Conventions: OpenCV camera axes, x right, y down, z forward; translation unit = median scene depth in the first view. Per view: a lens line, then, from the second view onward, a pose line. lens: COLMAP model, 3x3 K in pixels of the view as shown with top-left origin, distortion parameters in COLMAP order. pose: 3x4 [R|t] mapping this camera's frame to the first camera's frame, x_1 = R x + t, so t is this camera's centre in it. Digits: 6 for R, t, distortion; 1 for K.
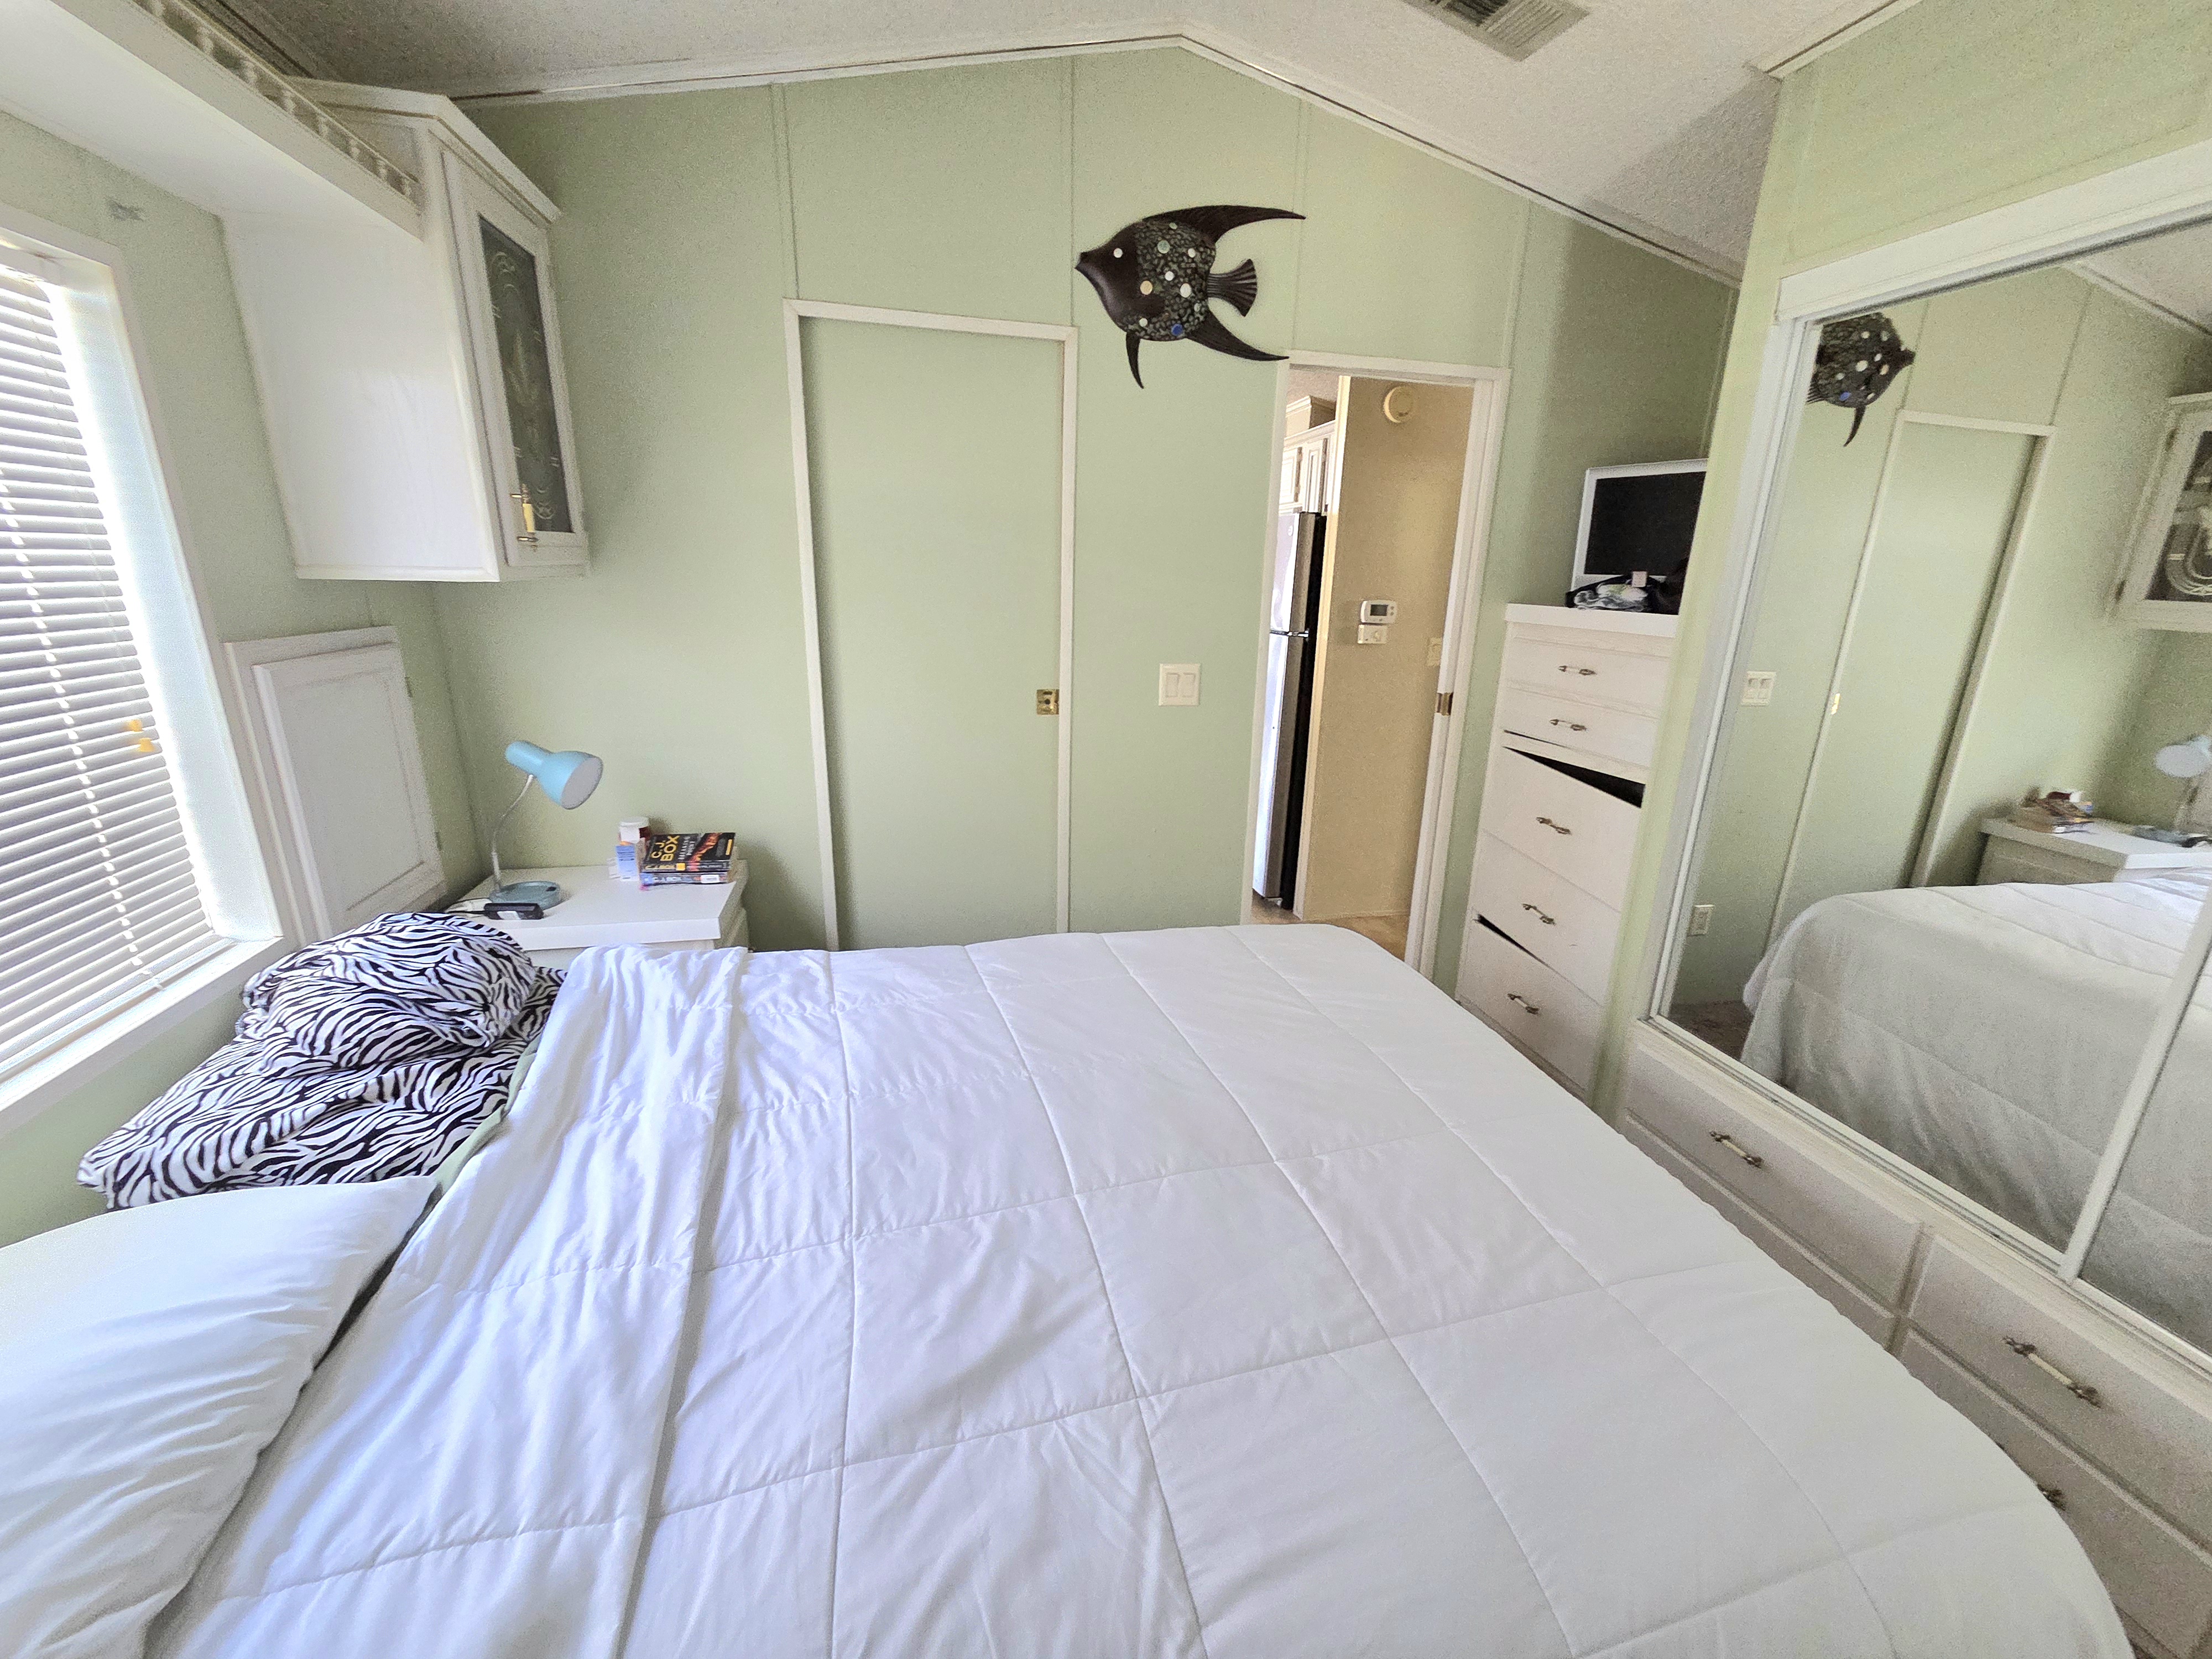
lens RADIAL K [[891.4, 0, 1120.7], [0, 891.4, 822.7], [0, 0, 1]] dist [0.007153, -0.000369]
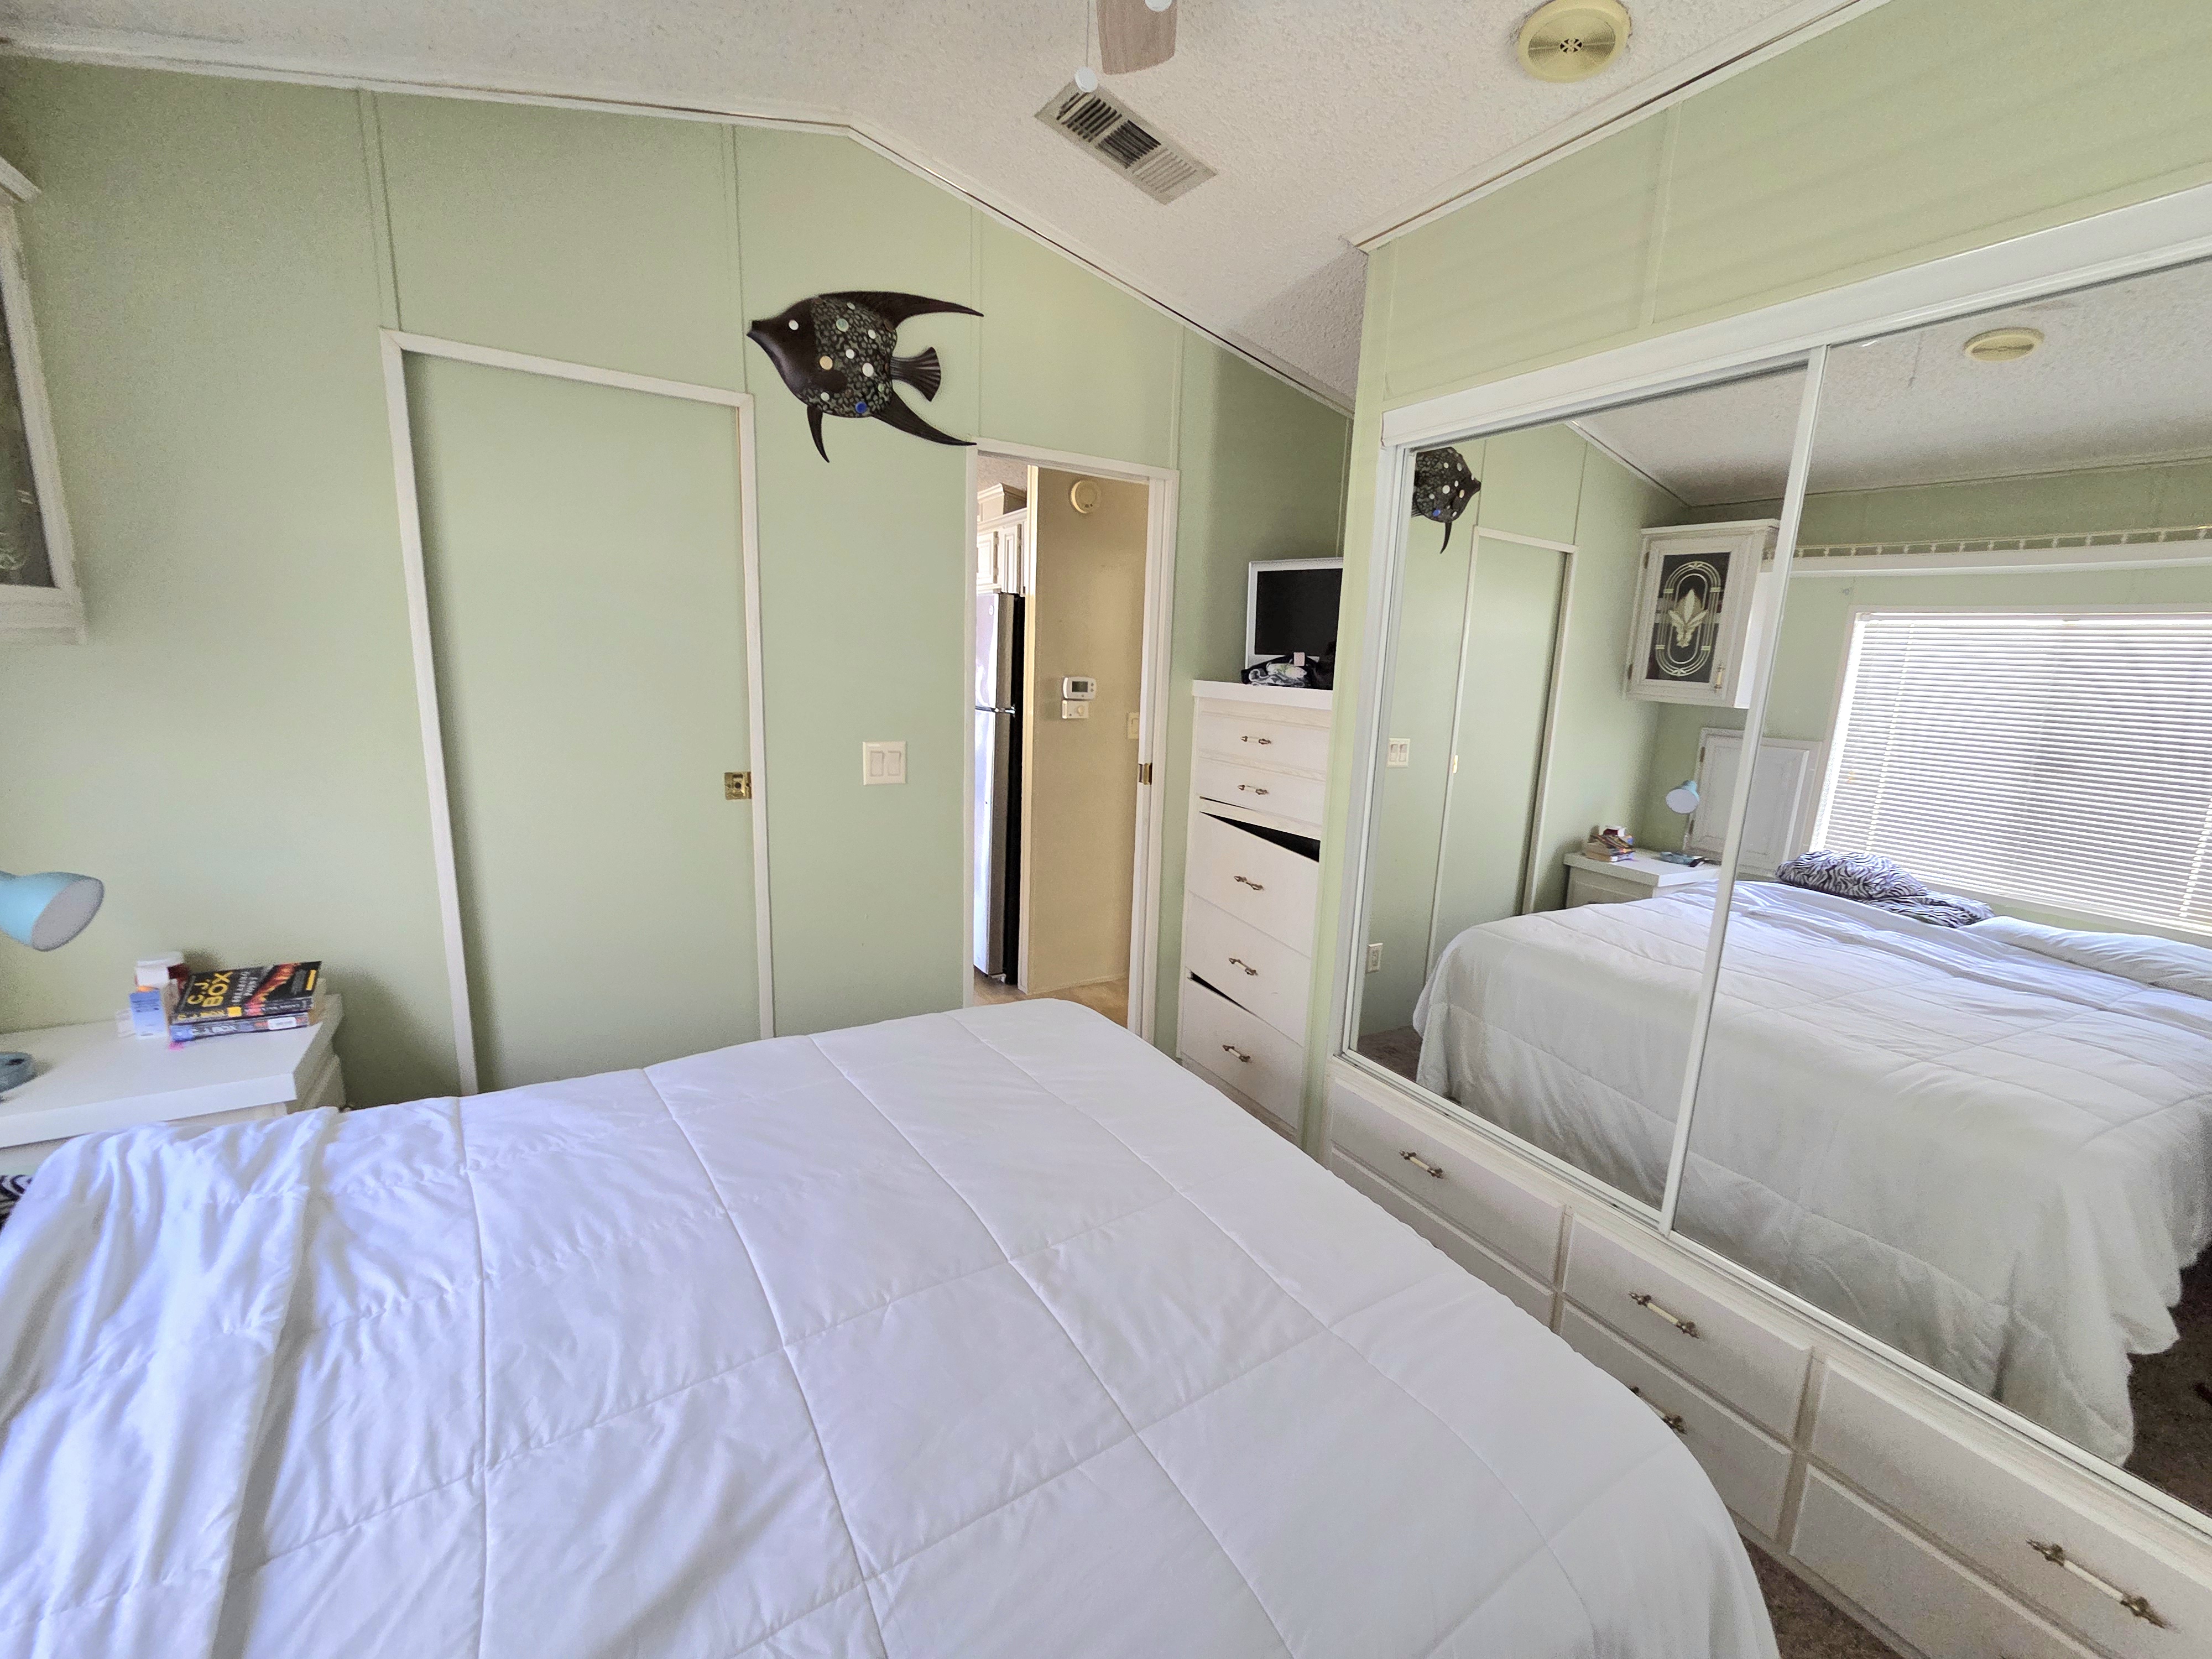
lens RADIAL K [[894.8, 0, 1109.6], [0, 894.8, 827.0], [0, 0, 1]] dist [0.012317, -0.002756]
pose [[0.953901, -0.048228, 0.296223, 0.010087], [0.071603, 0.995074, -0.068568, -0.002809], [-0.291456, 0.086617, 0.952655, 0.017560]]
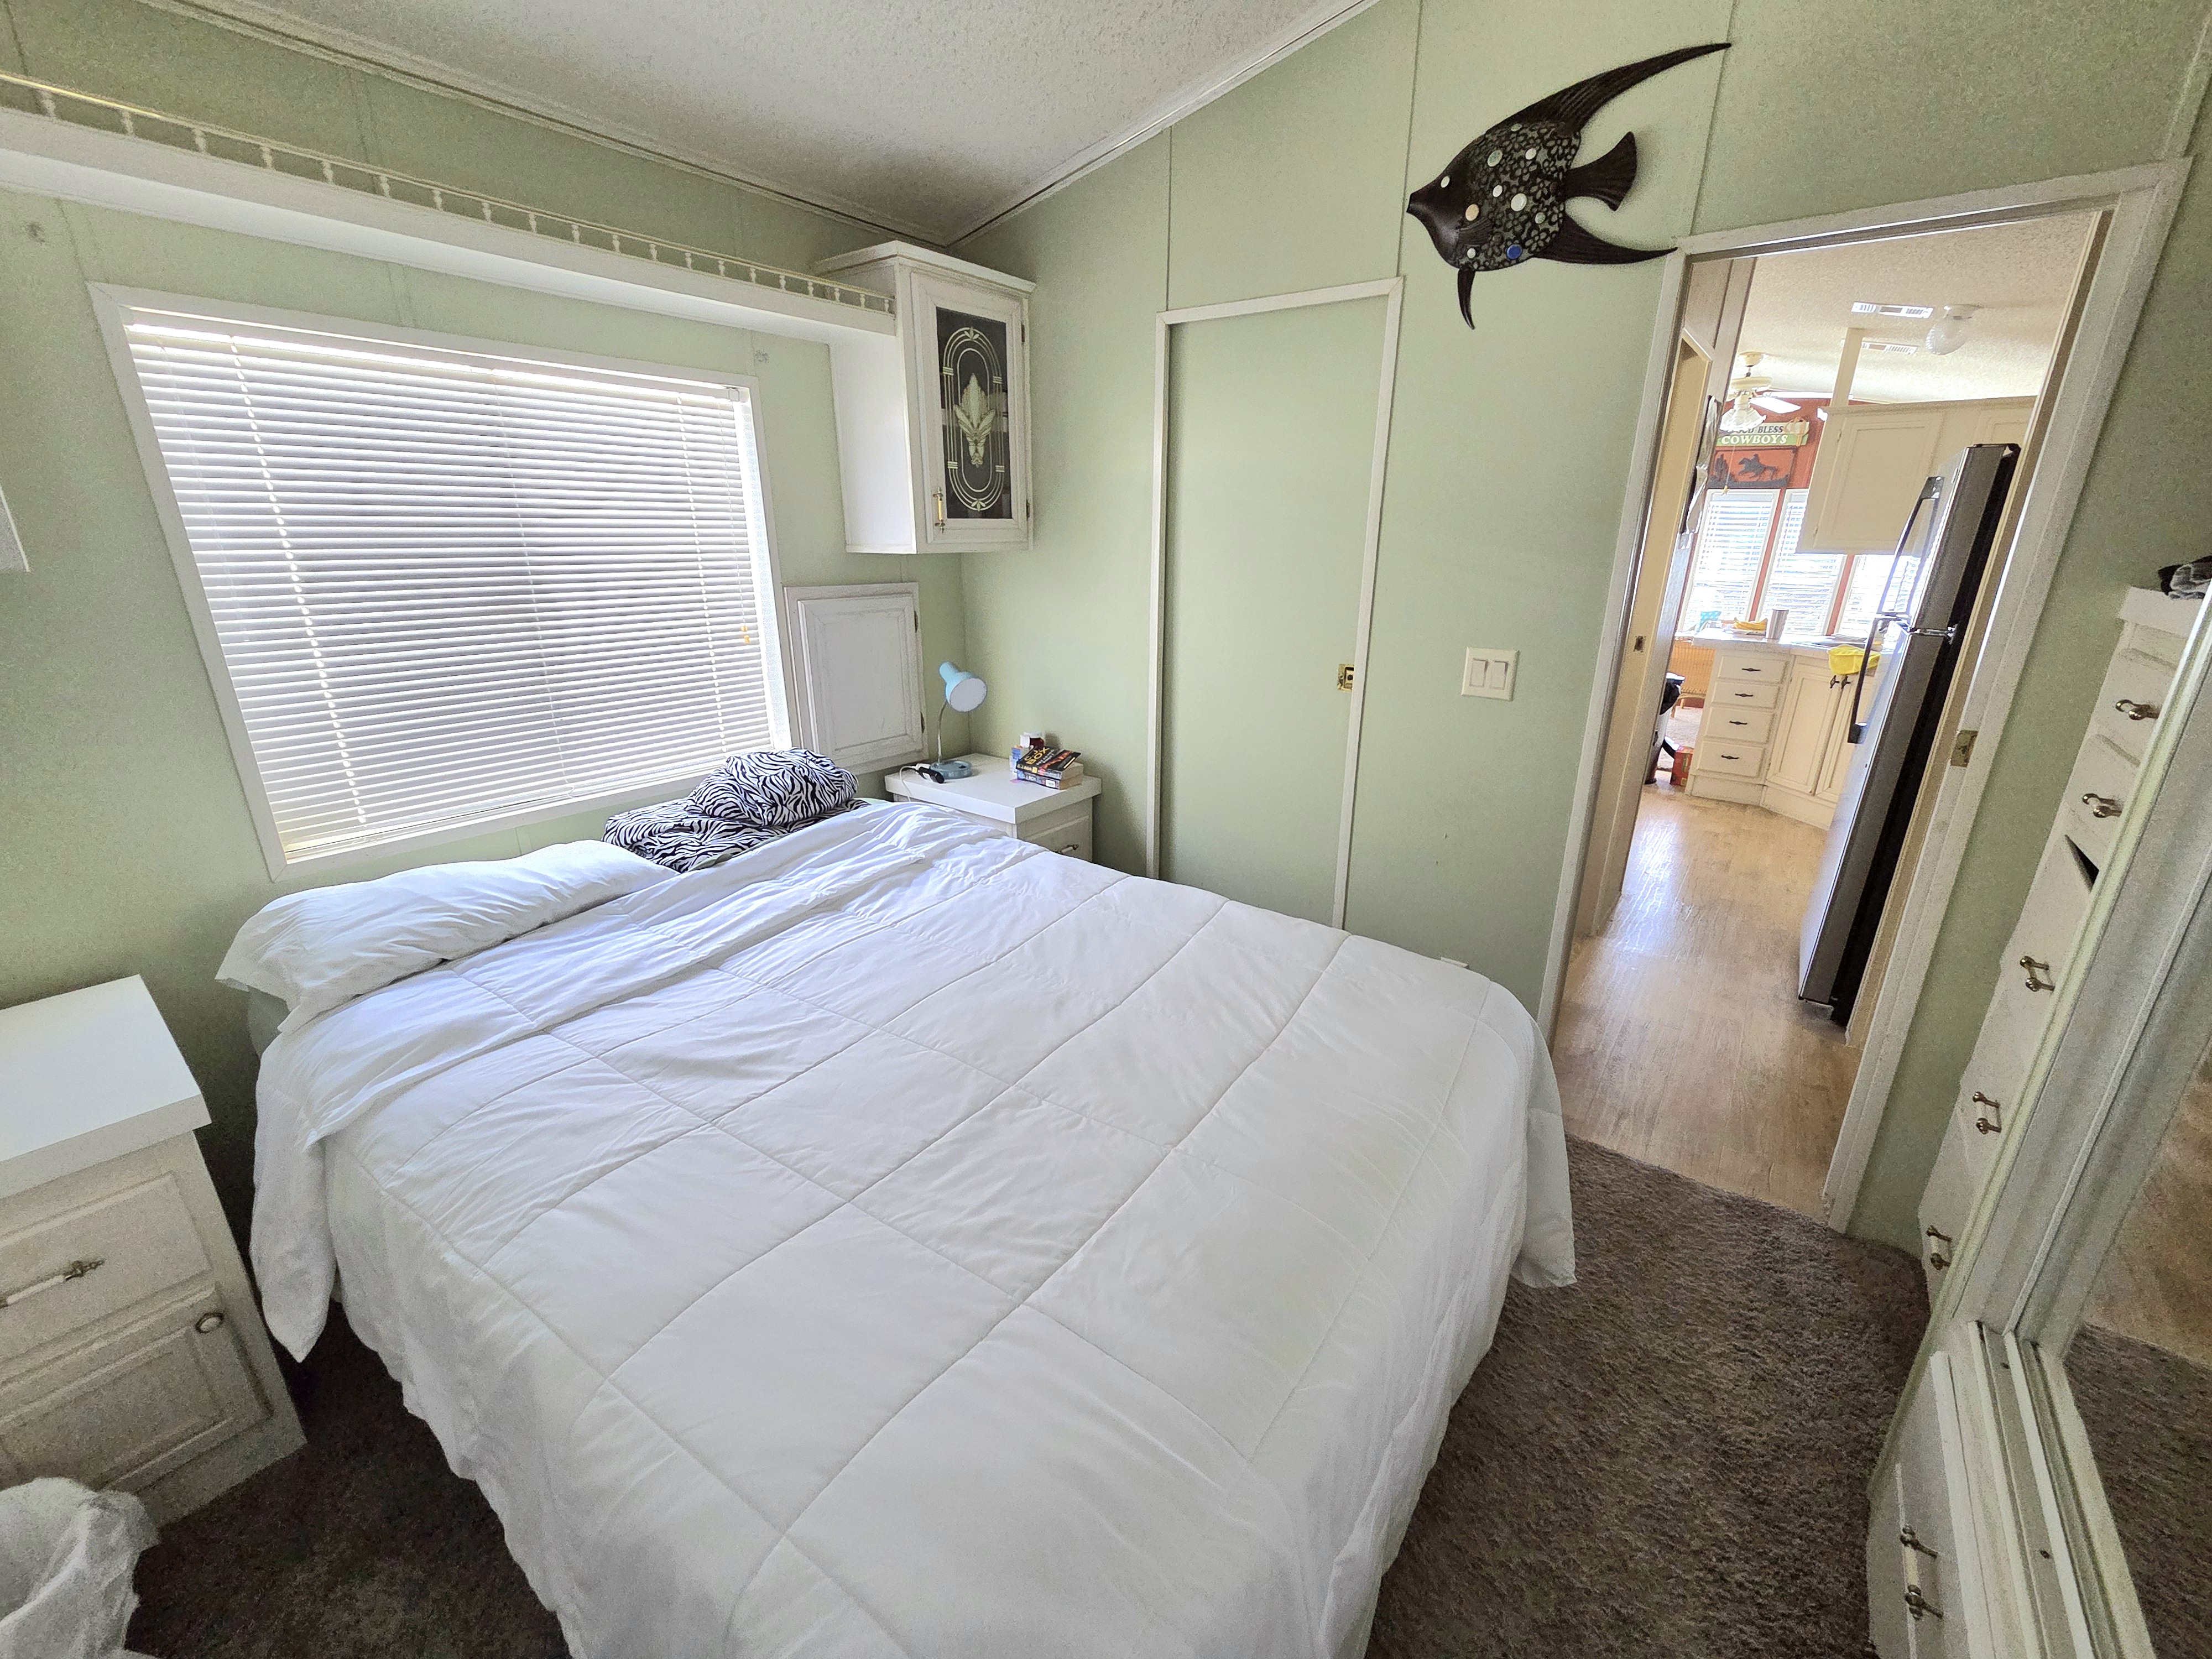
lens RADIAL K [[888.9, 0, 1115.4], [0, 888.9, 825.1], [0, 0, 1]] dist [0.008302, 0.000794]
pose [[0.657138, 0.217613, -0.721674, 0.652507], [-0.197751, 0.973656, 0.113527, -0.052932], [0.727368, 0.068109, 0.682860, 0.220706]]
